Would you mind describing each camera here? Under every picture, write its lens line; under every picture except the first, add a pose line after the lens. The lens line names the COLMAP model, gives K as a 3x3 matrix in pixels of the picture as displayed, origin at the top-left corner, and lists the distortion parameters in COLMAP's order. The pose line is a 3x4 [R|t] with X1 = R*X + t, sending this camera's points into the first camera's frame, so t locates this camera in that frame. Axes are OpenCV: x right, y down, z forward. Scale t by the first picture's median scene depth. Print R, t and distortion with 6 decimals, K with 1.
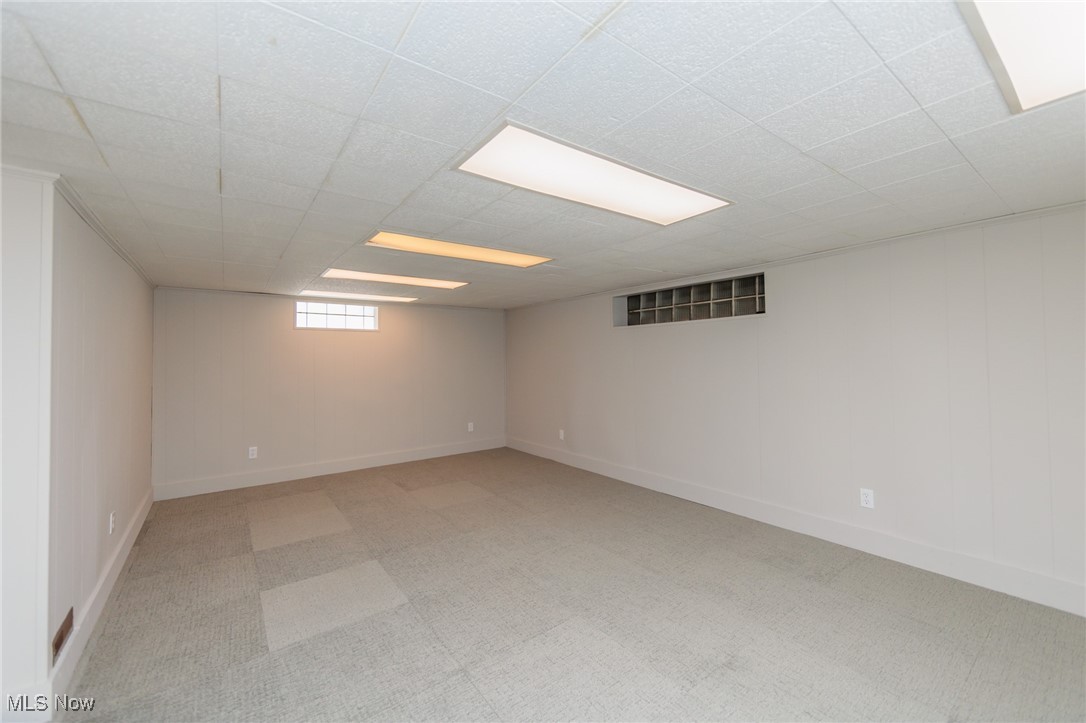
lens RADIAL K [[428.6, 0, 546.2], [0, 428.6, 362.9], [0, 0, 1]] dist [0.001855, -0.000077]
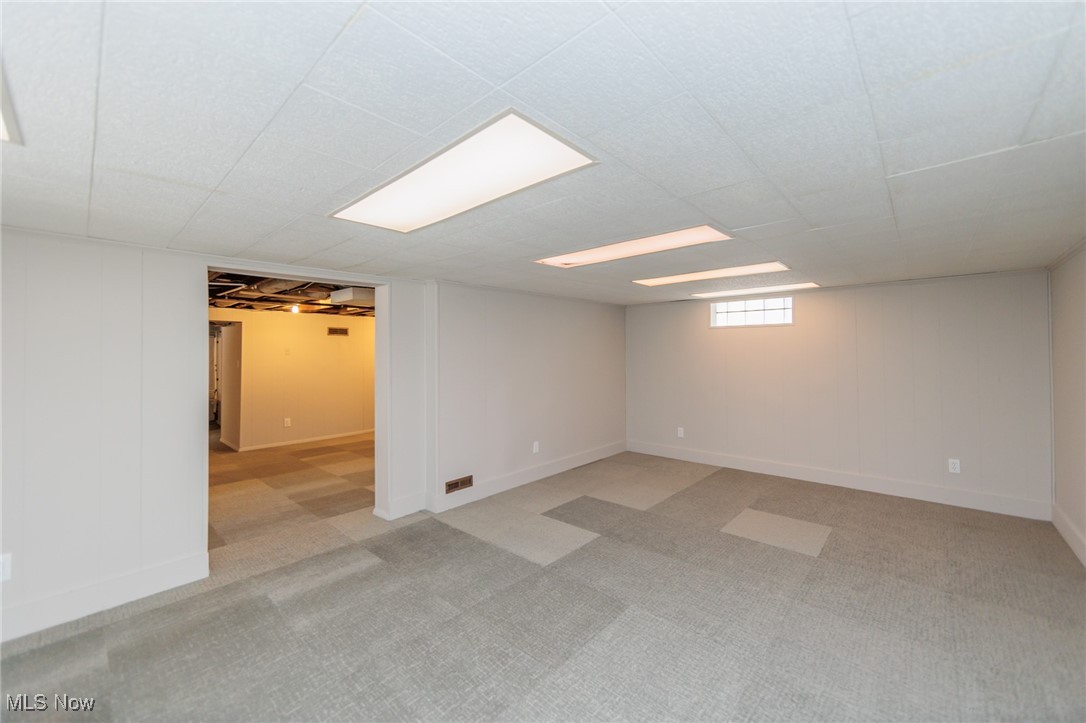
lens RADIAL K [[428.6, 0, 547.6], [0, 428.6, 353.9], [0, 0, 1]] dist [0.001855, -0.000077]
pose [[0.204705, 0.010287, -0.978770, 0.389681], [-0.008633, 0.999925, 0.008704, -0.019264], [0.978786, 0.006668, 0.204779, 0.351346]]
